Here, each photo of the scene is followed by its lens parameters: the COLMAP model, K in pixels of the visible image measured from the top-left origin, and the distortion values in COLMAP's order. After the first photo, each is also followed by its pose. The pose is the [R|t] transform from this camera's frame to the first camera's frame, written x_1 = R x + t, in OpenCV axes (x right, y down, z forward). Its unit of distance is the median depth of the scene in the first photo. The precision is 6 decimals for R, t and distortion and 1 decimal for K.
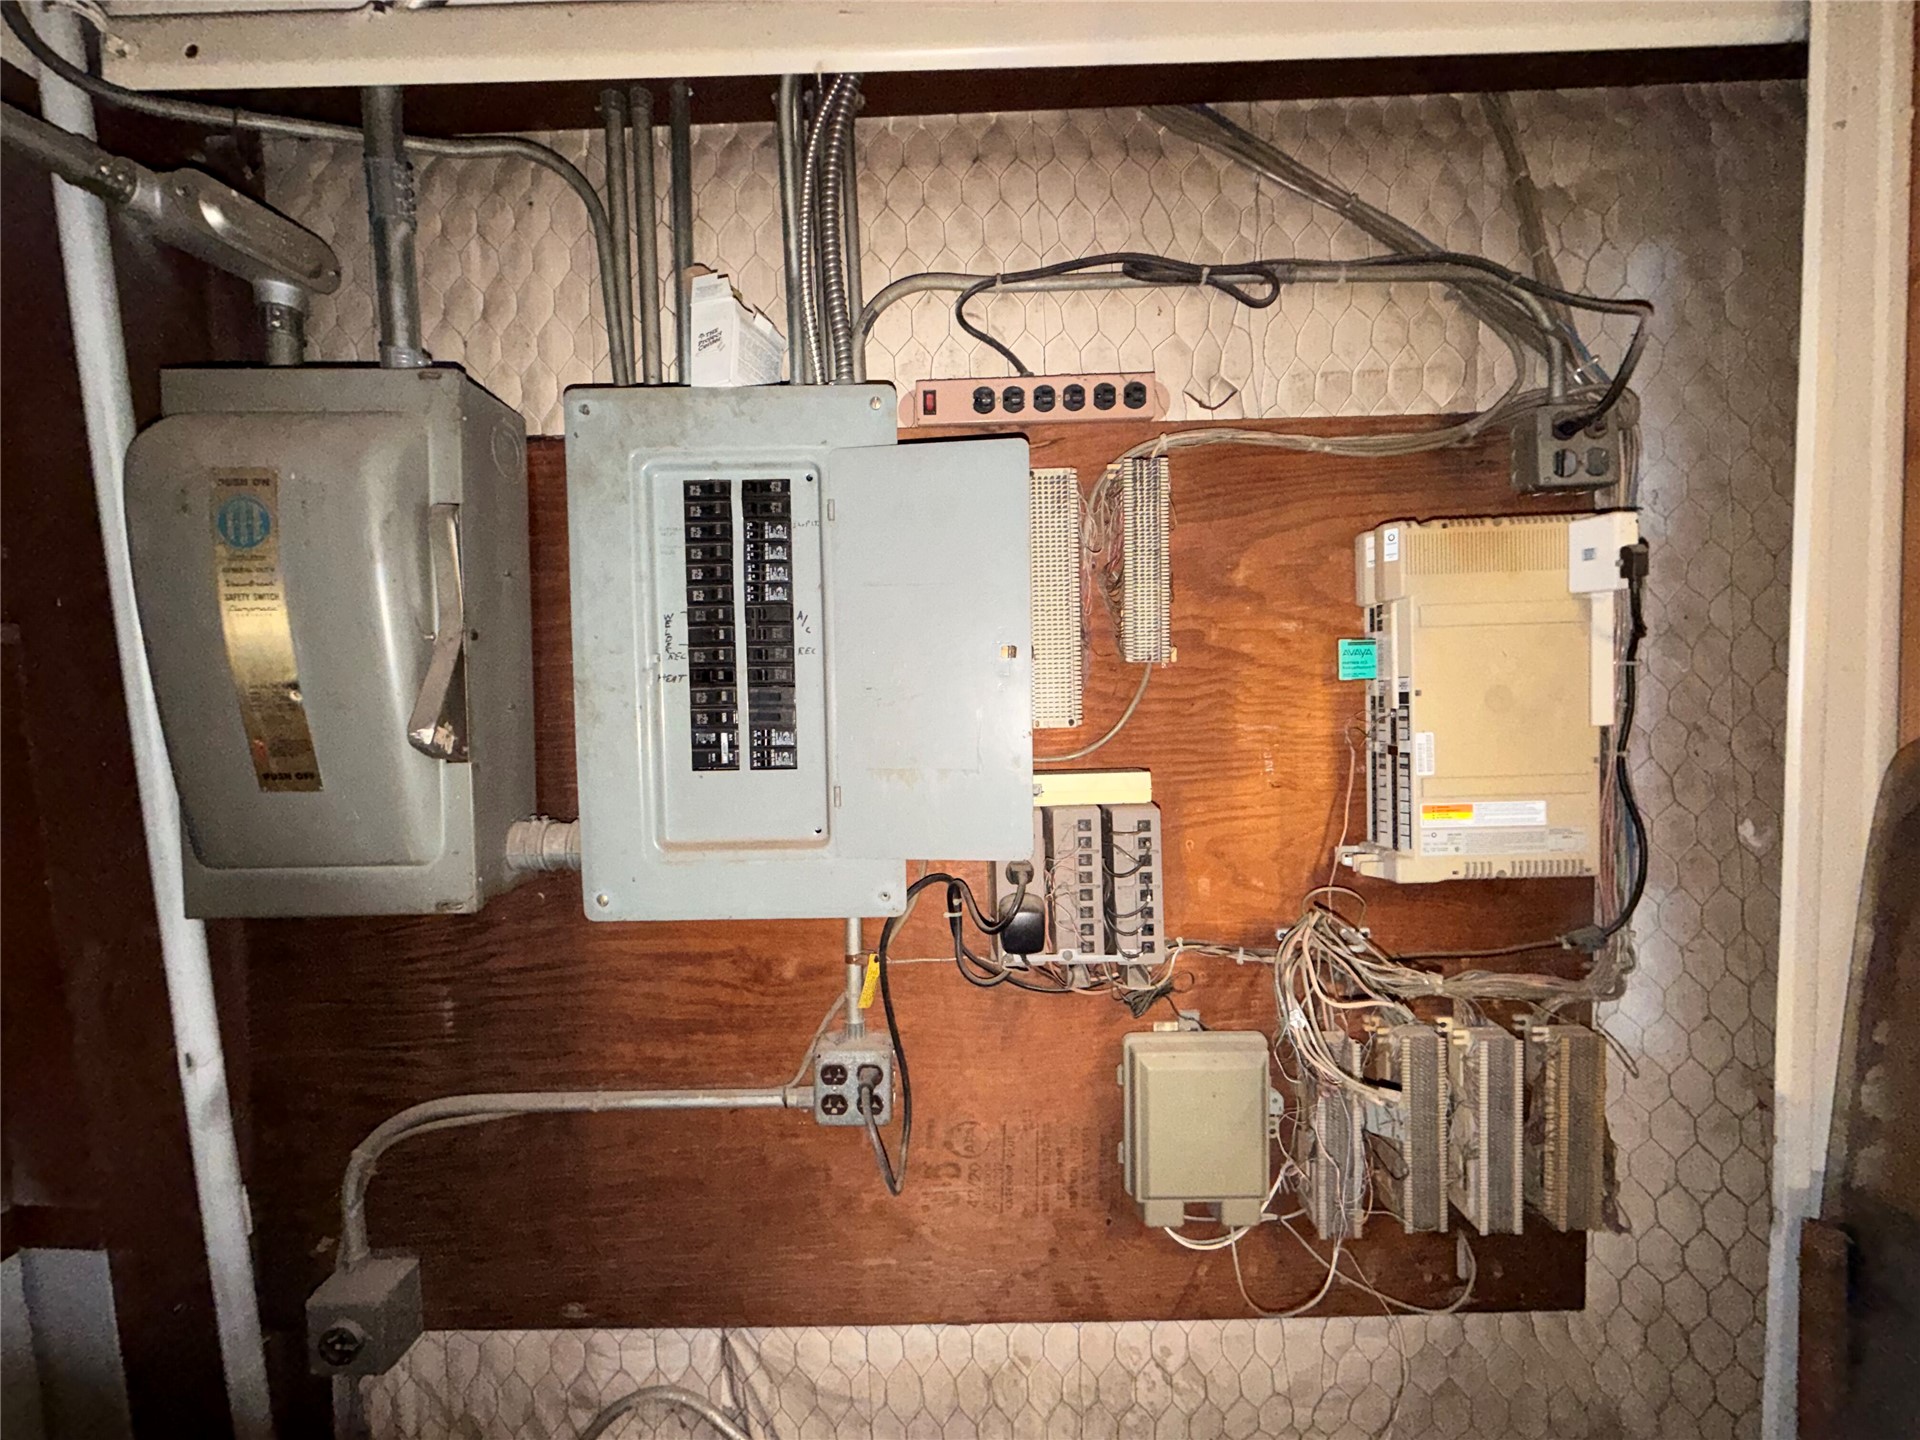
lens RADIAL K [[767.3, 0, 964.2], [0, 767.3, 715.0], [0, 0, 1]] dist [-0.001916, 0.000914]
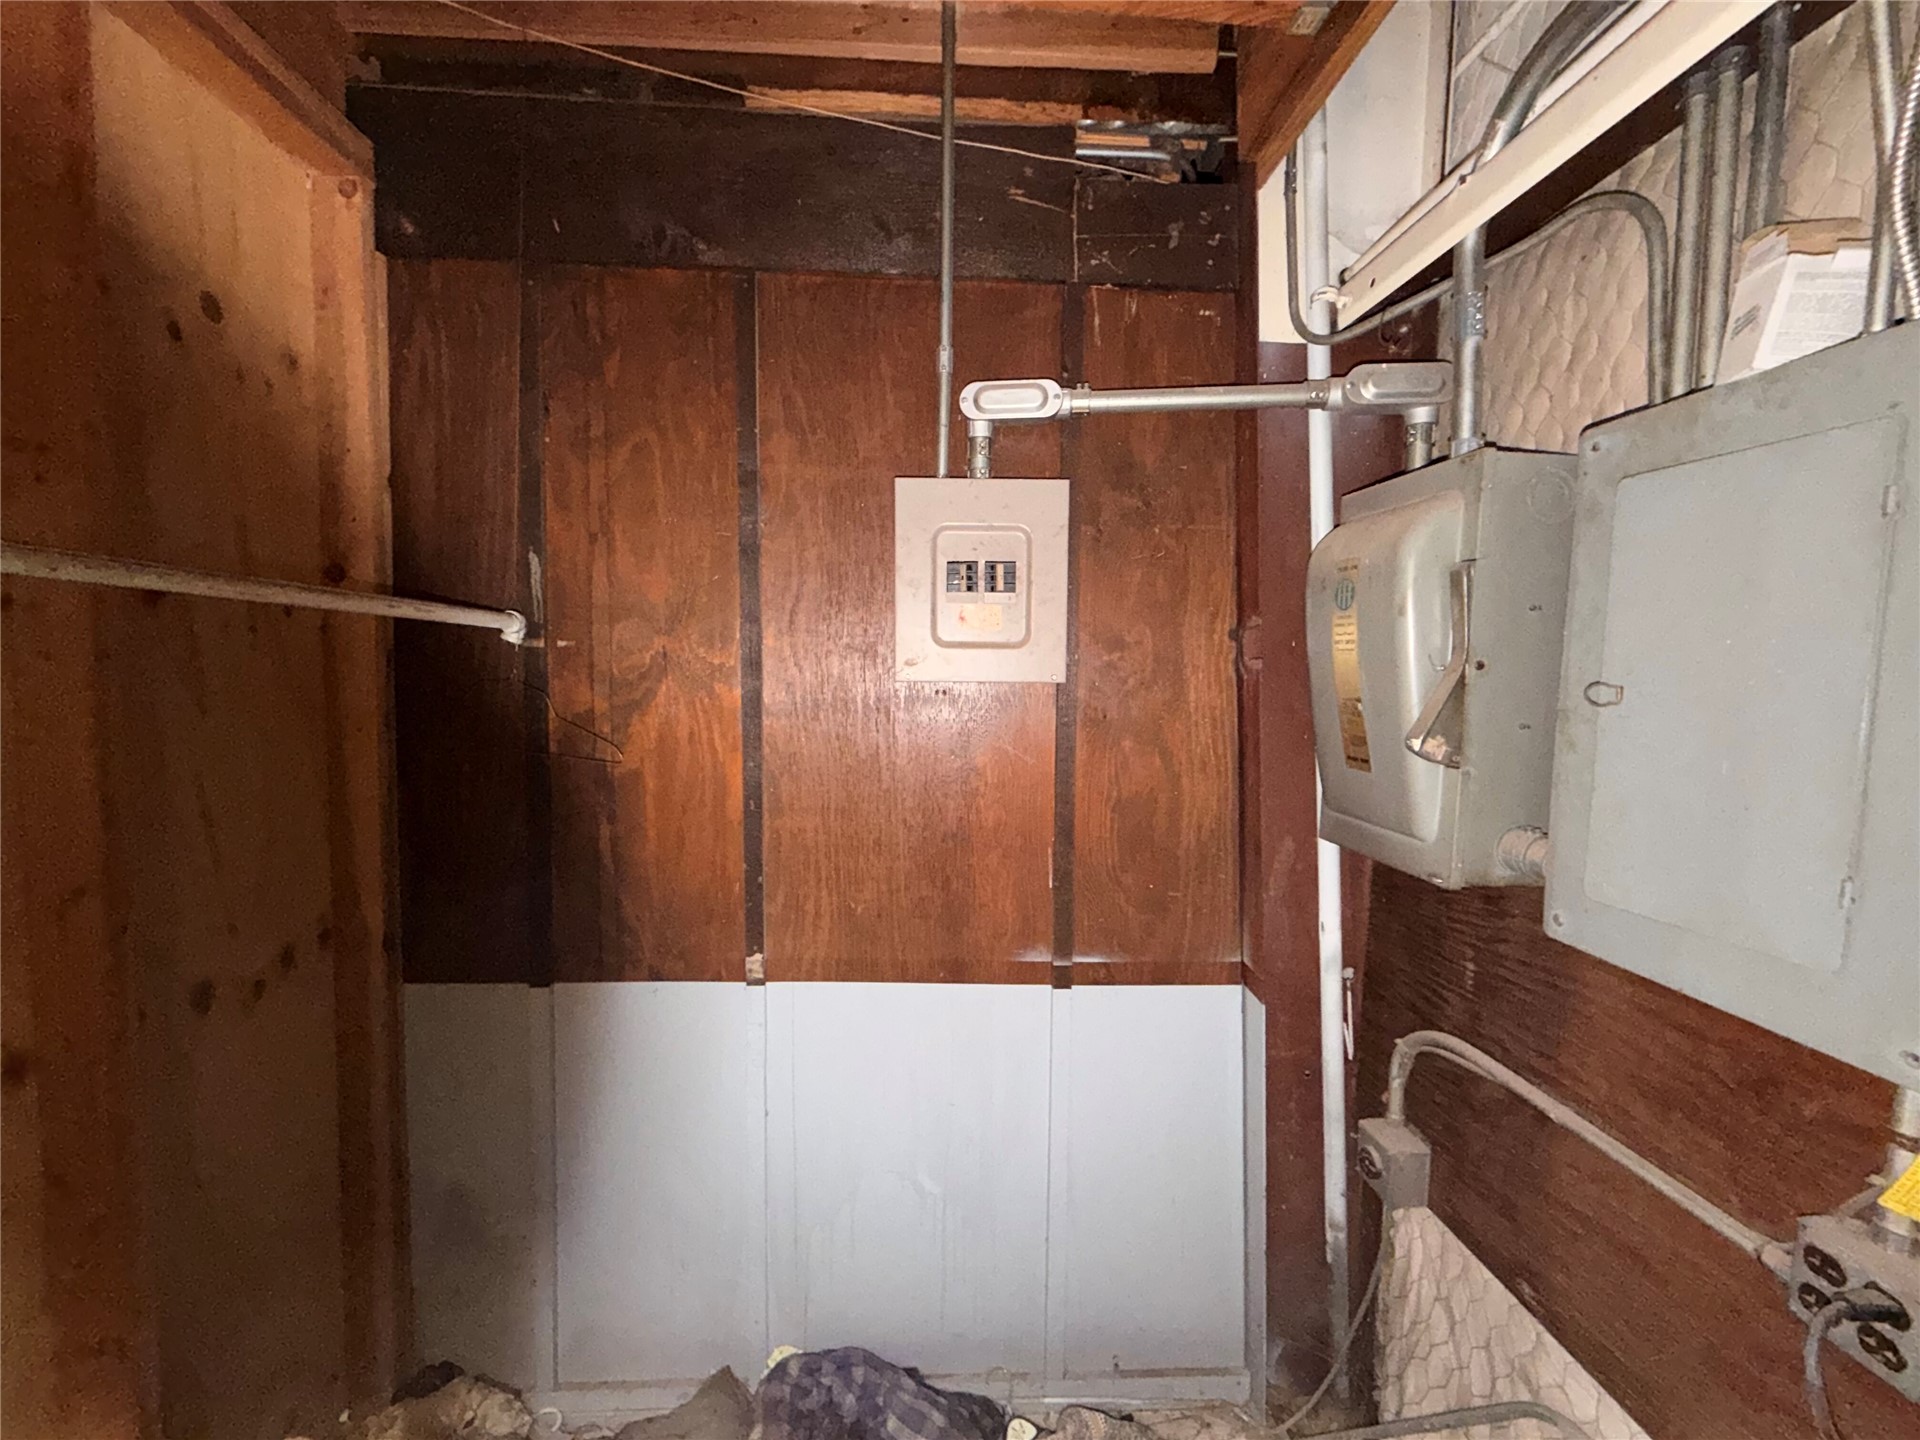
lens RADIAL K [[767.3, 0, 955.8], [0, 767.3, 722.0], [0, 0, 1]] dist [-0.001916, 0.000914]
pose [[0.071664, 0.093817, -0.993007, 0.453897], [-0.061965, 0.994062, 0.089444, -0.065401], [0.995502, 0.055122, 0.077052, 0.081874]]
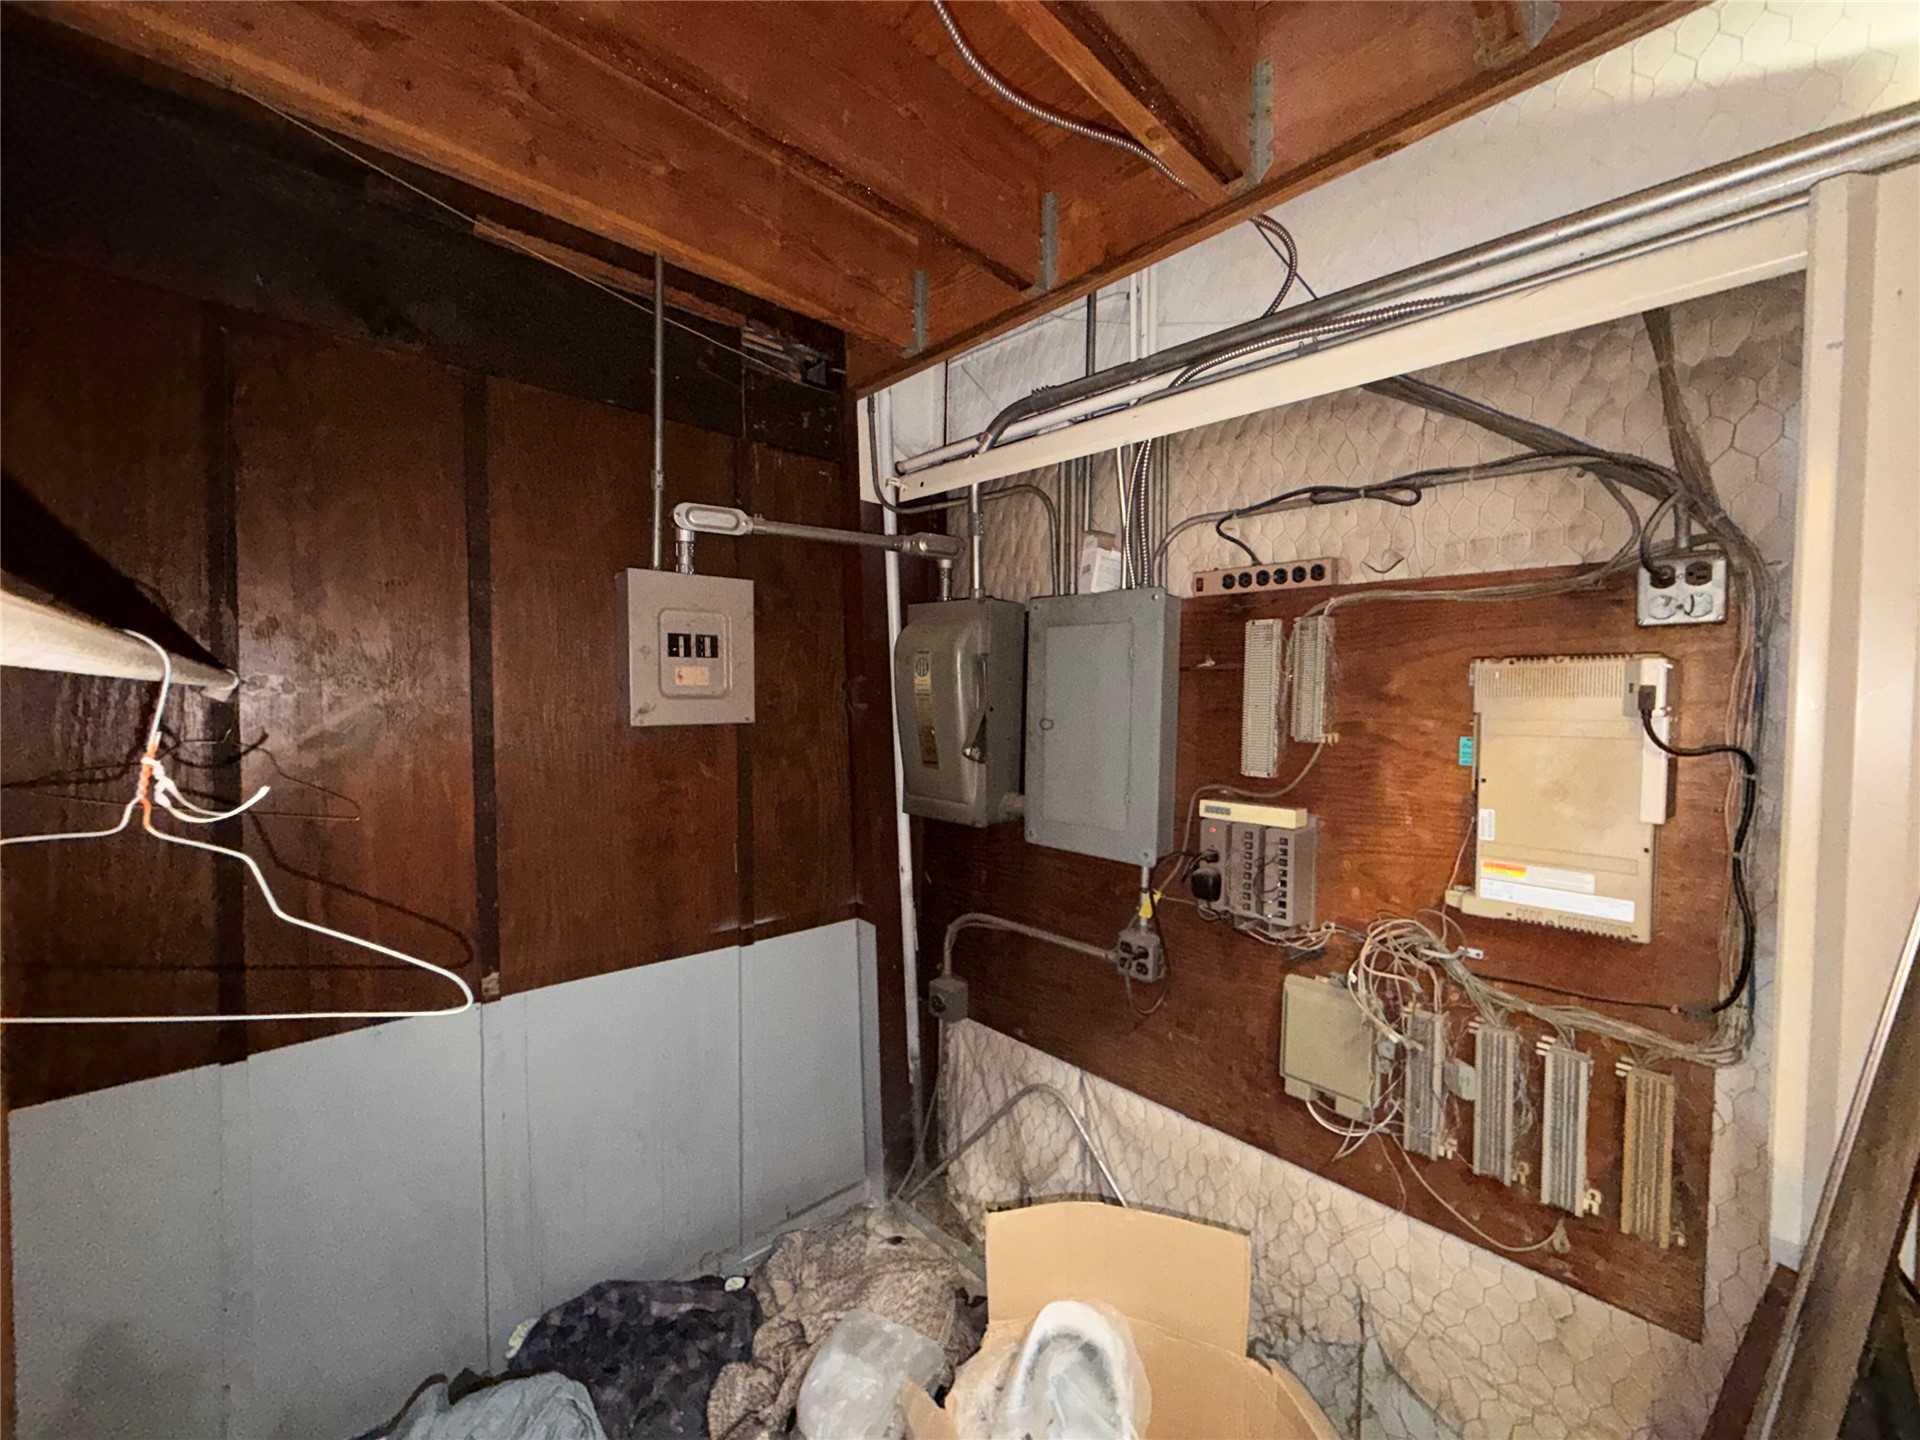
lens RADIAL K [[767.3, 0, 959.1], [0, 767.3, 723.8], [0, 0, 1]] dist [-0.001916, 0.000914]
pose [[0.700113, 0.061422, -0.711385, 0.848439], [-0.059181, 0.997857, 0.027913, -0.106520], [0.711575, 0.022558, 0.702248, -0.627191]]
